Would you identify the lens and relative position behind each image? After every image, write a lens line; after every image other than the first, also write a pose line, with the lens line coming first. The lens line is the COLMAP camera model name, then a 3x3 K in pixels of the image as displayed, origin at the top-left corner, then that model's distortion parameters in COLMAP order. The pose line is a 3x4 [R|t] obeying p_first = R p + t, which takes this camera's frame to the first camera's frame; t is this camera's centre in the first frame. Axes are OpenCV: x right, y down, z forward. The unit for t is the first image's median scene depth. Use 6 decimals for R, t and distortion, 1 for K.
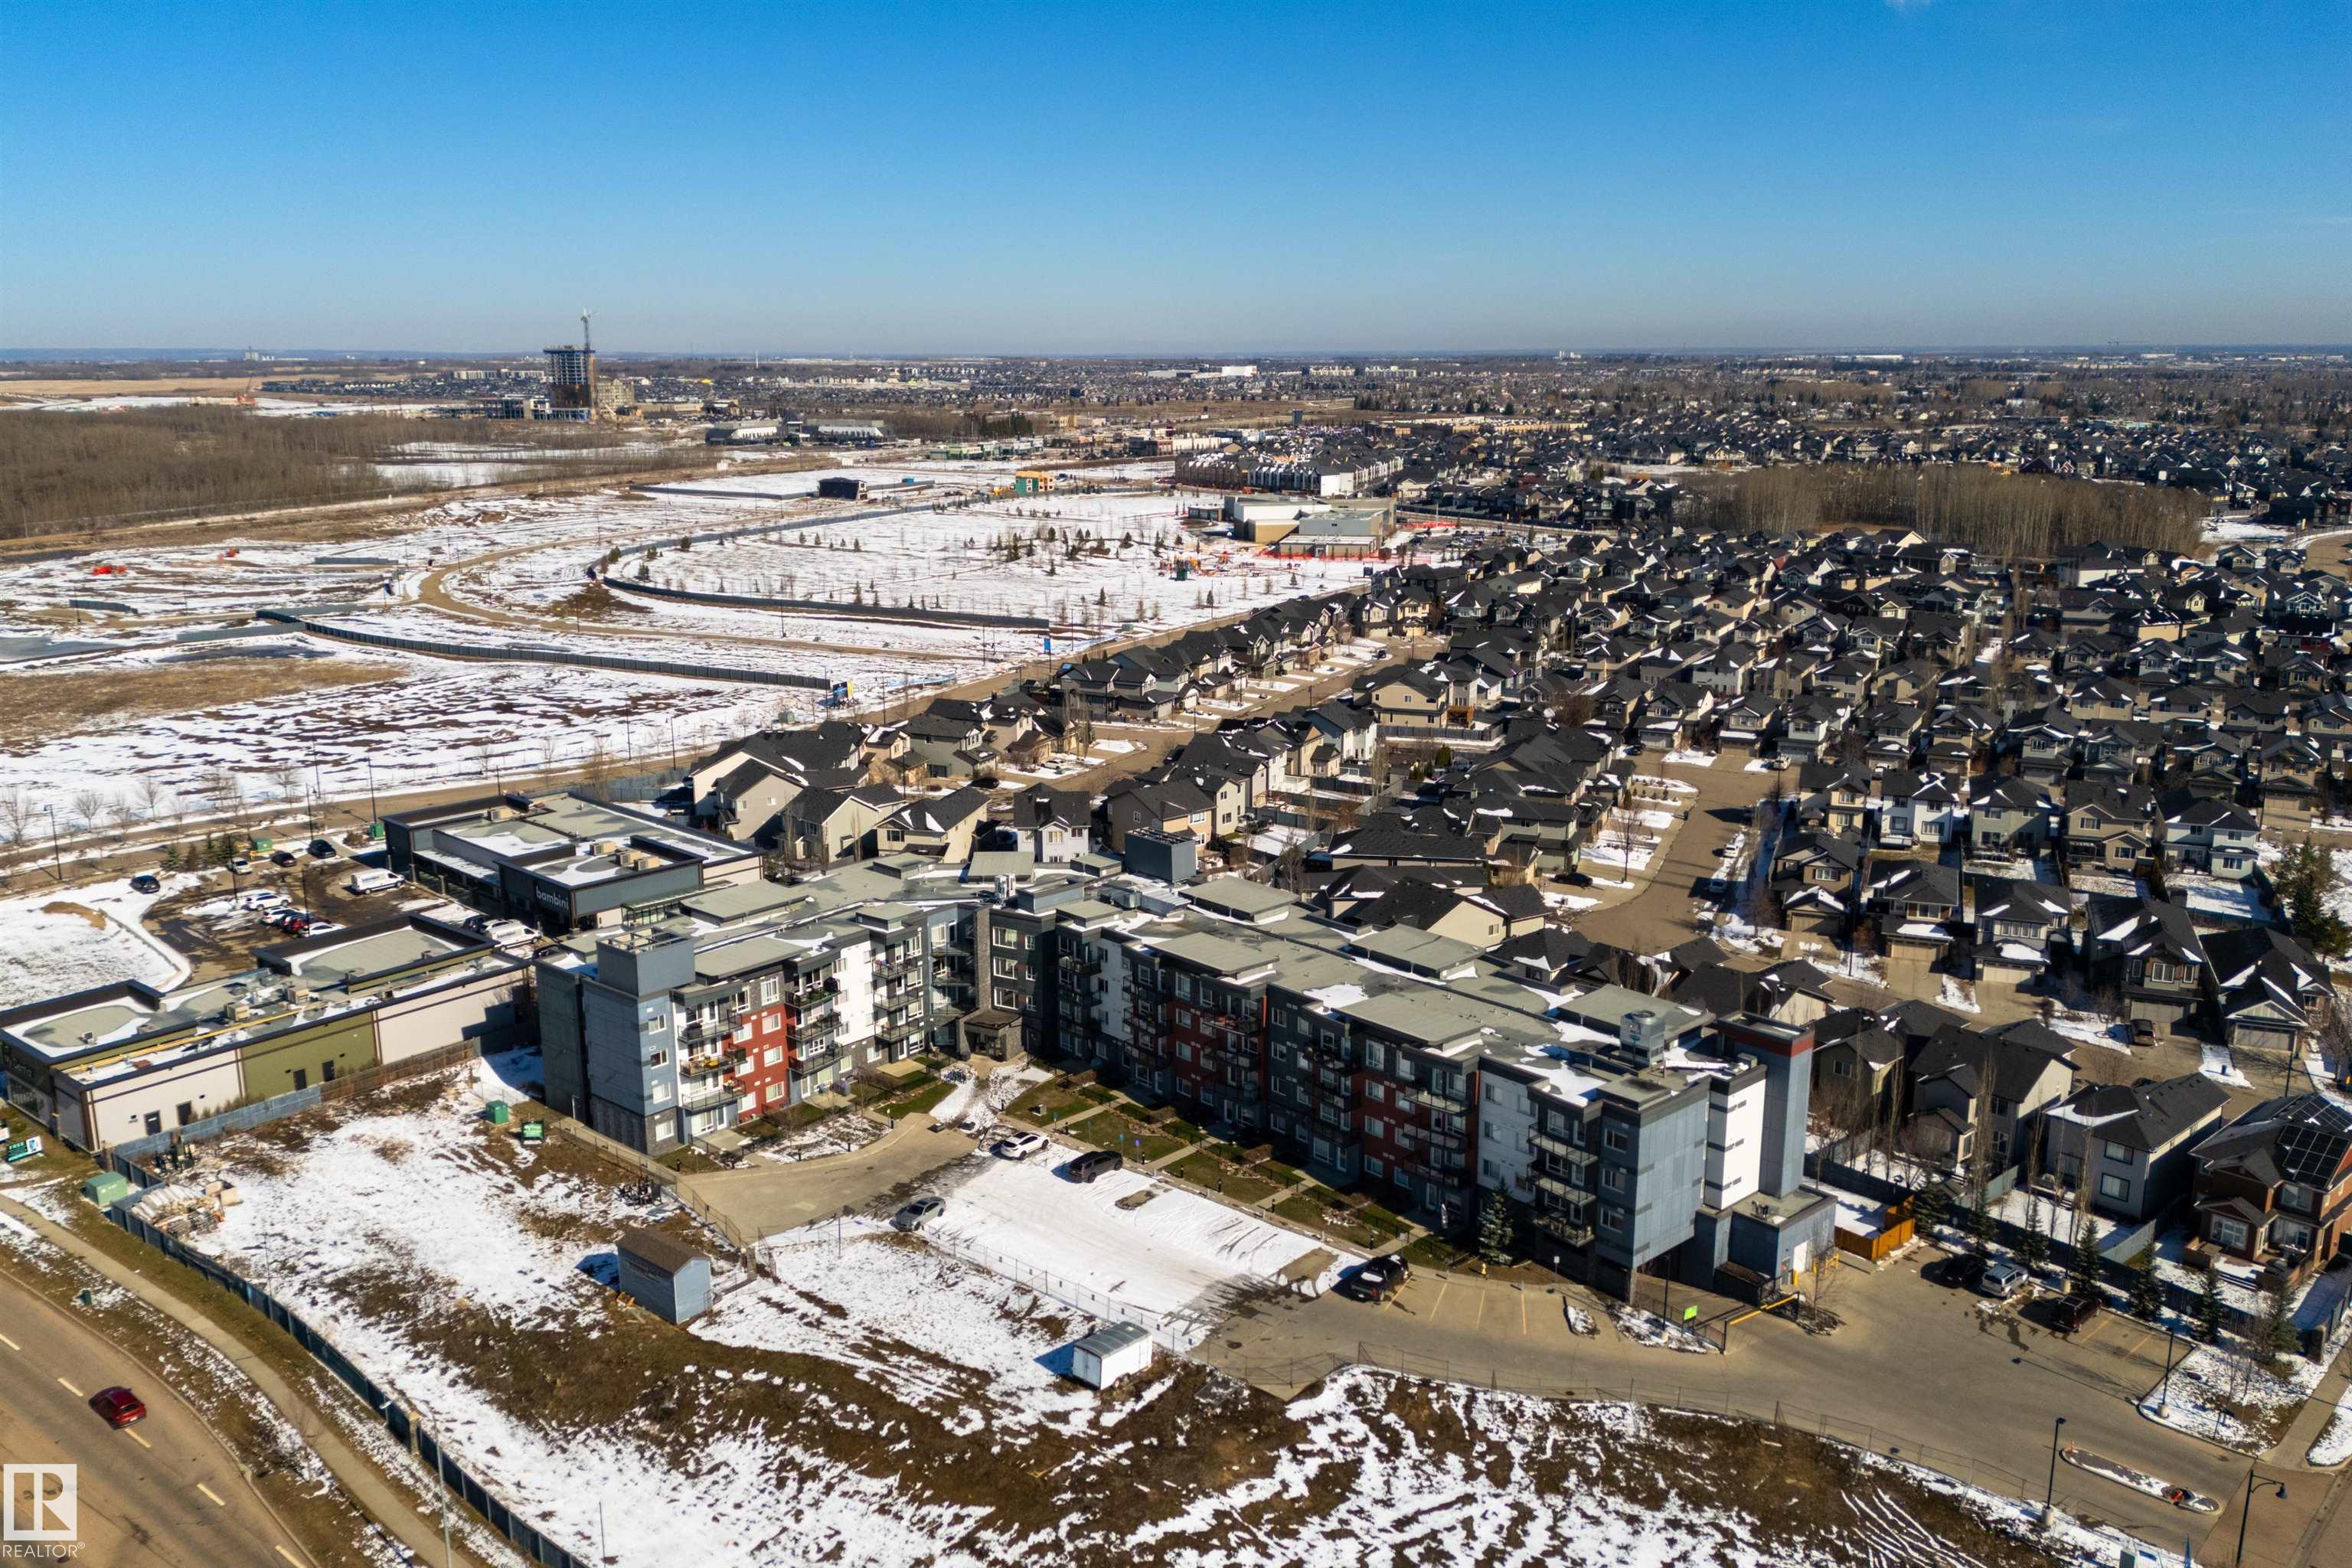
lens RADIAL K [[1890.8, 0, 1176.0], [0, 1890.8, 784.0], [0, 0, 1]] dist [0.093818, -0.215819]
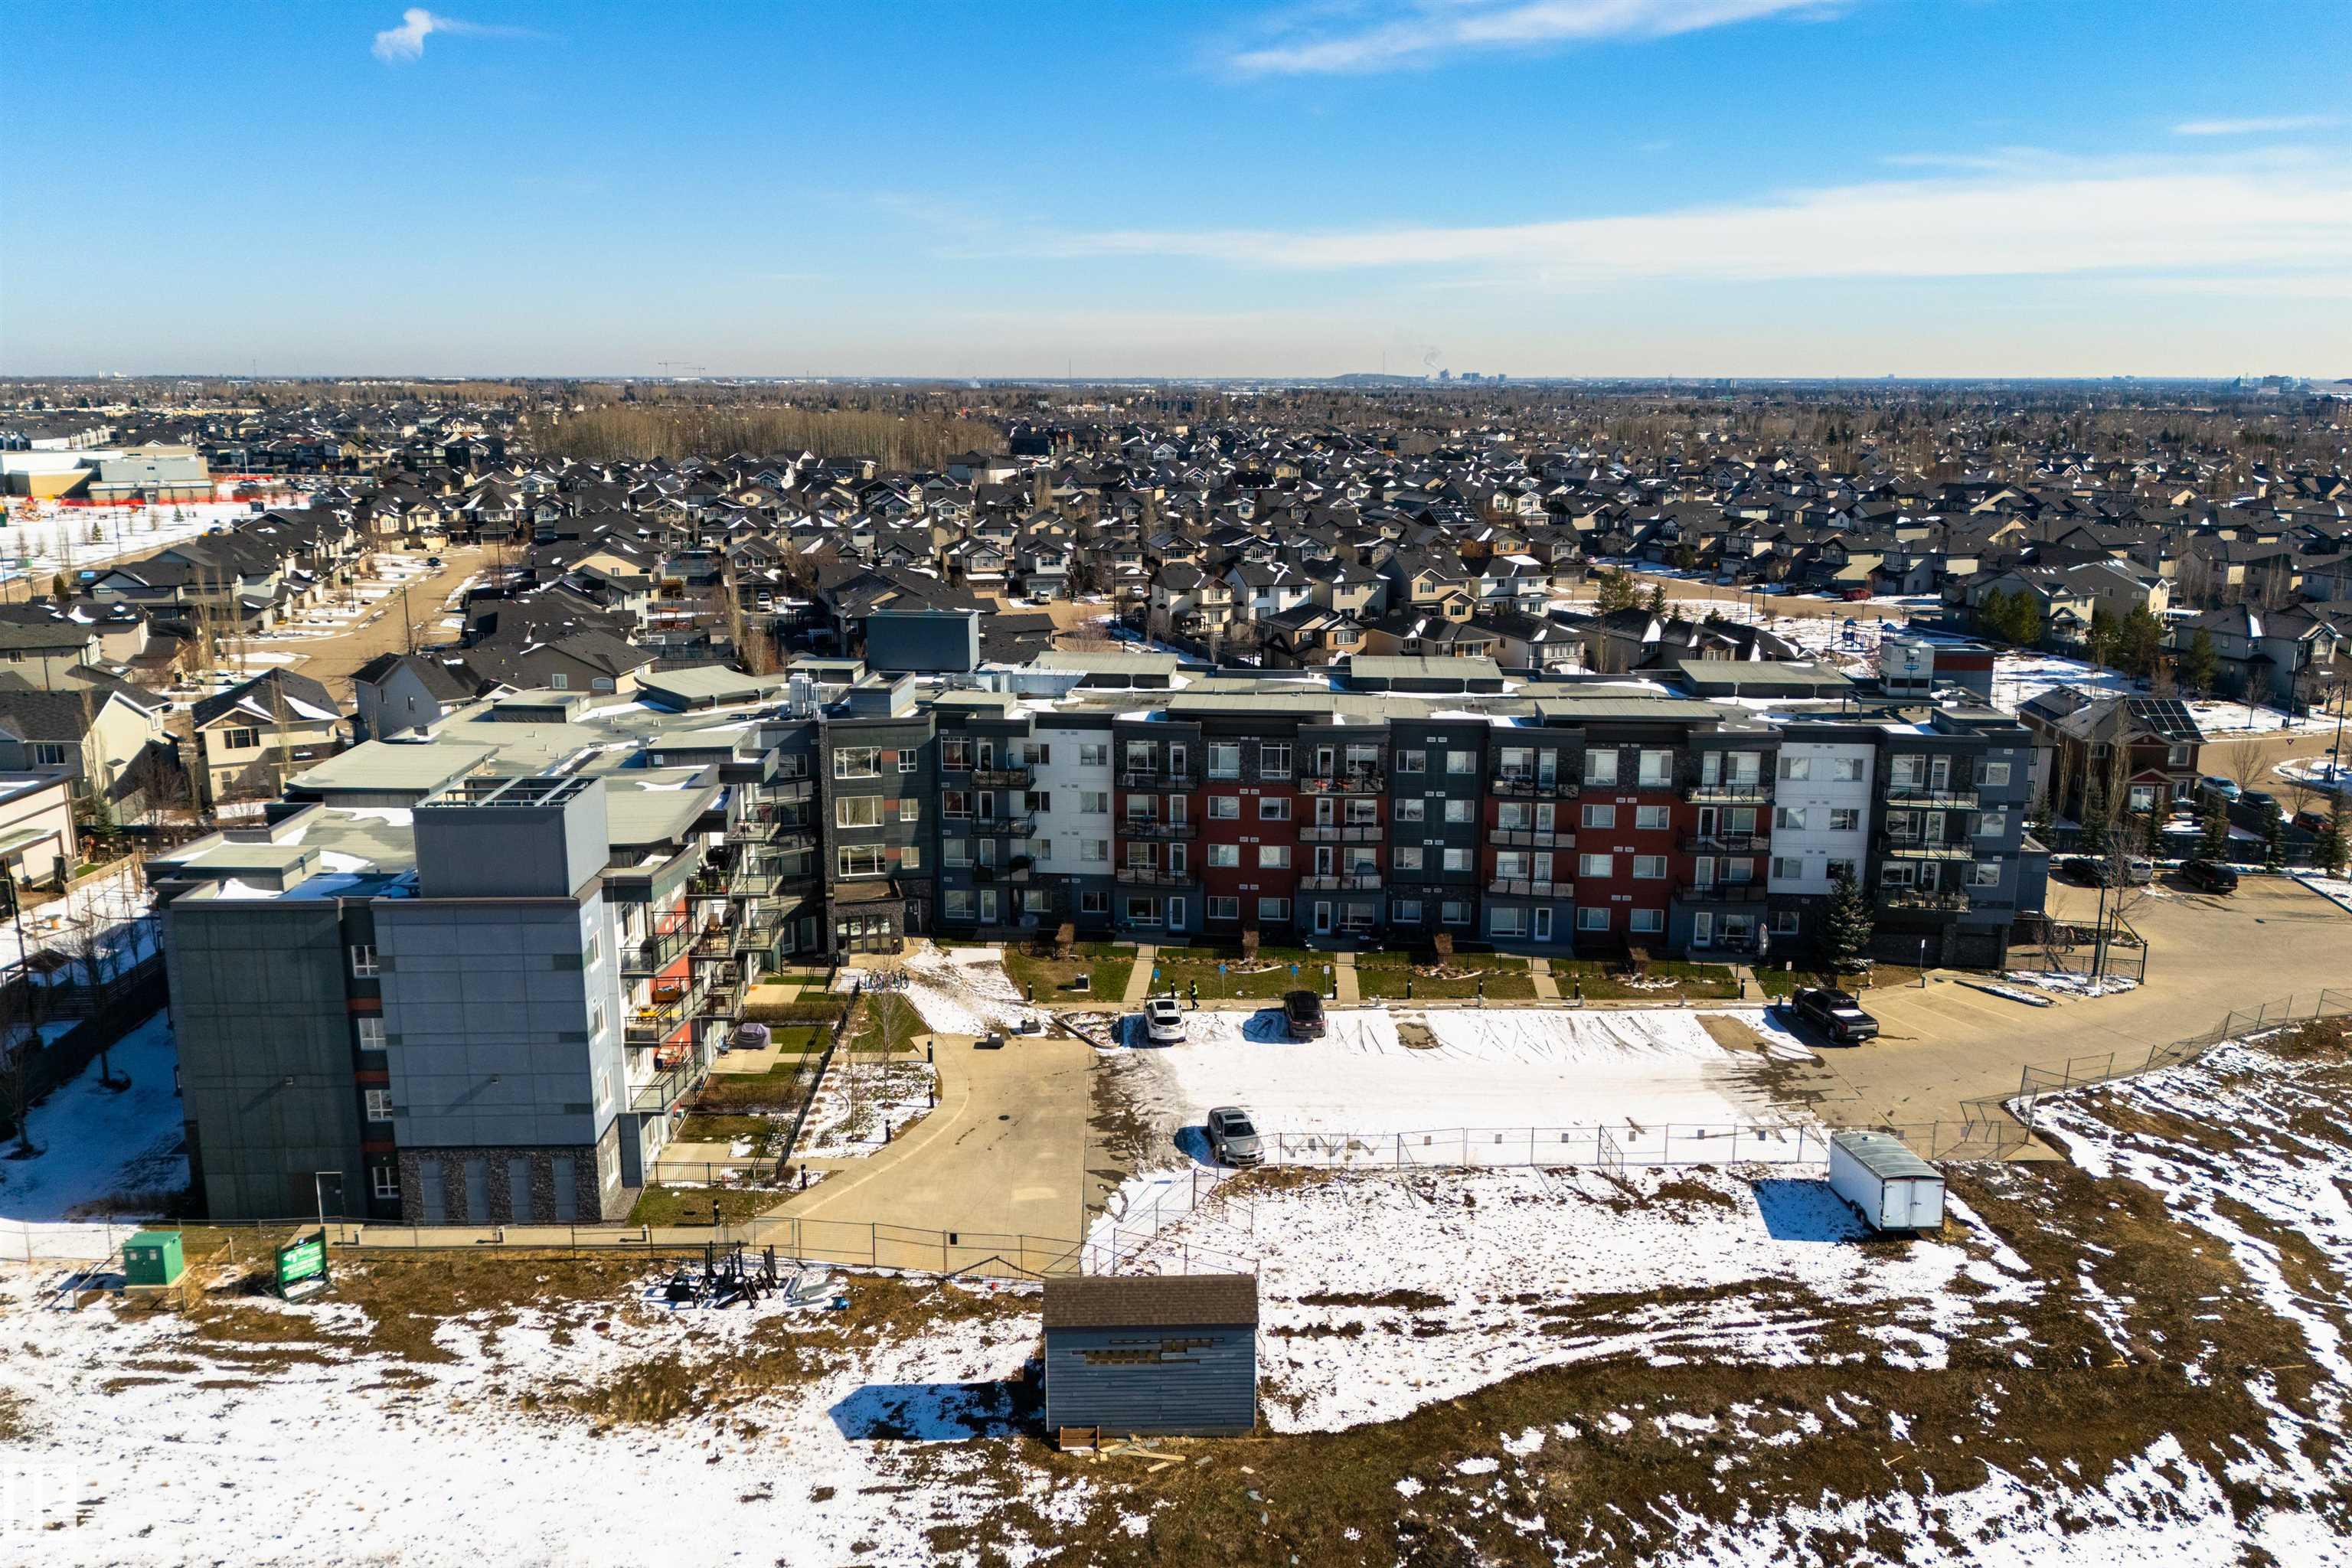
lens RADIAL K [[1753.7, 0, 1191.0], [0, 1753.7, 741.2], [0, 0, 1]] dist [0.047869, -0.069706]
pose [[0.734462, -0.134511, 0.665187, -0.445045], [0.148684, 0.988241, 0.035669, 0.078651], [-0.662163, 0.072705, 0.745825, 0.550673]]
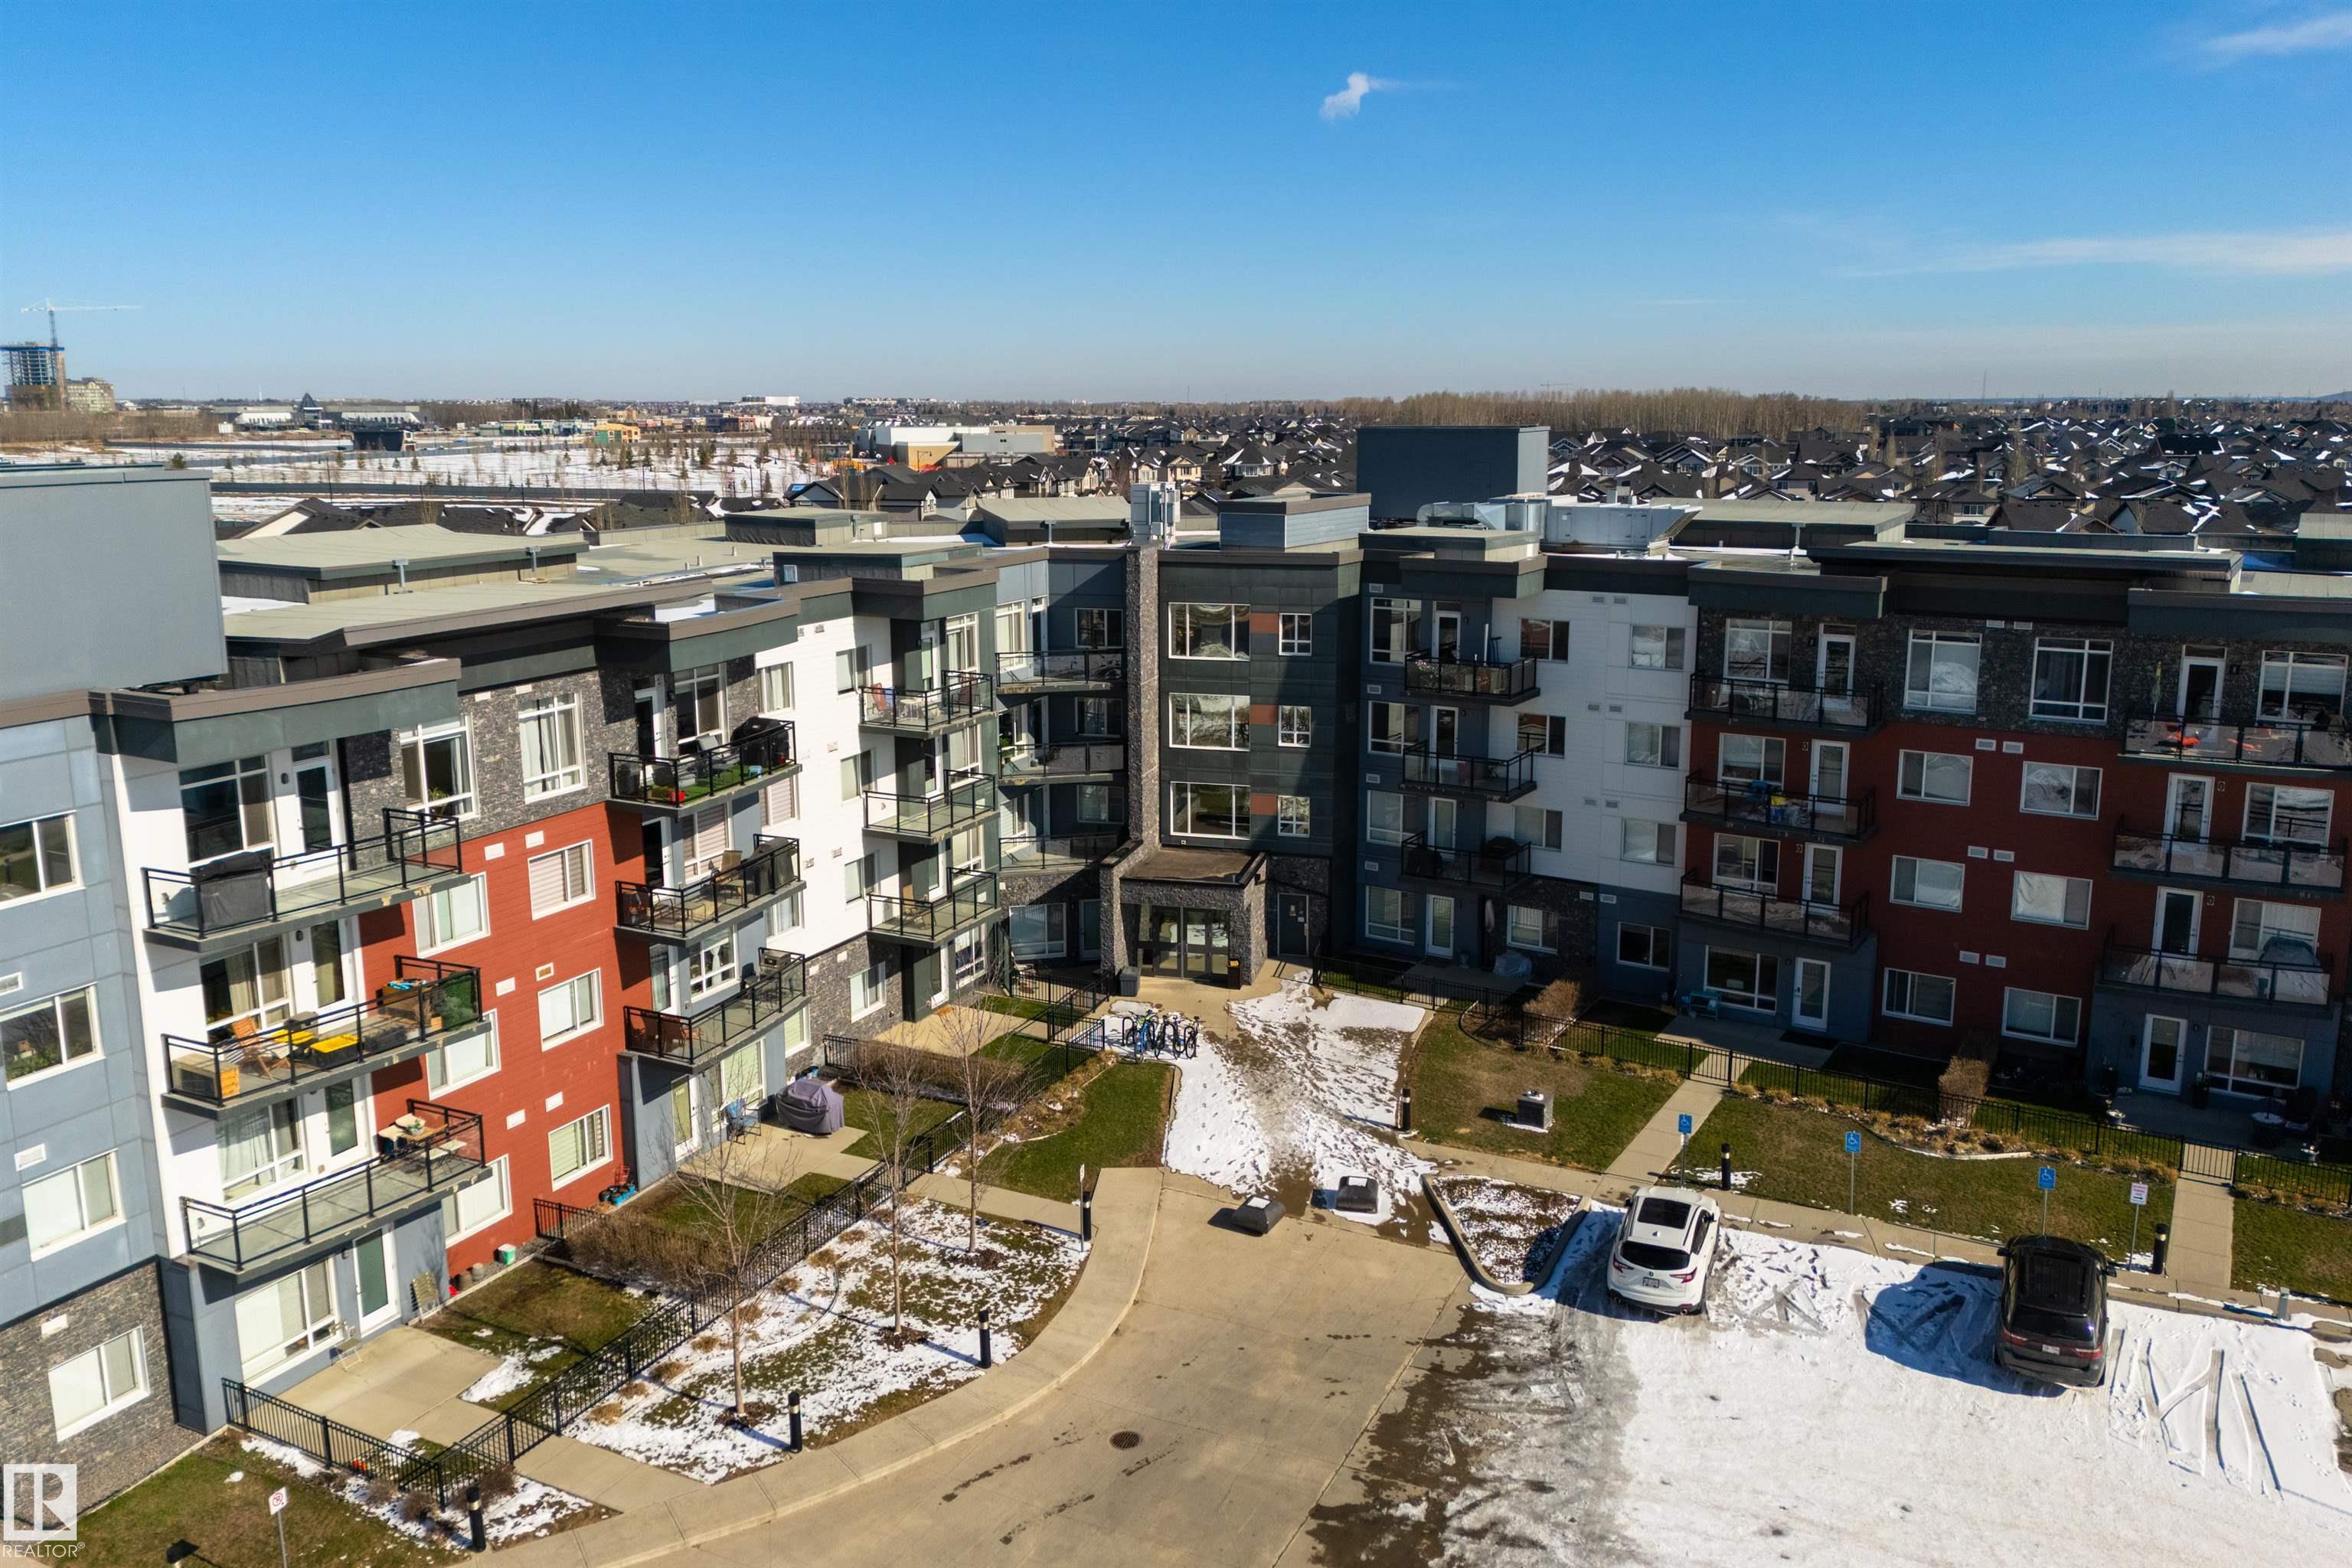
lens RADIAL K [[1764.1, 0, 1179.2], [0, 1764.1, 735.8], [0, 0, 1]] dist [0.057755, -0.083910]
pose [[0.966640, -0.050193, 0.251173, -0.198880], [0.060310, 0.997643, -0.032738, 0.124225], [-0.248938, 0.046795, 0.967388, 0.776329]]
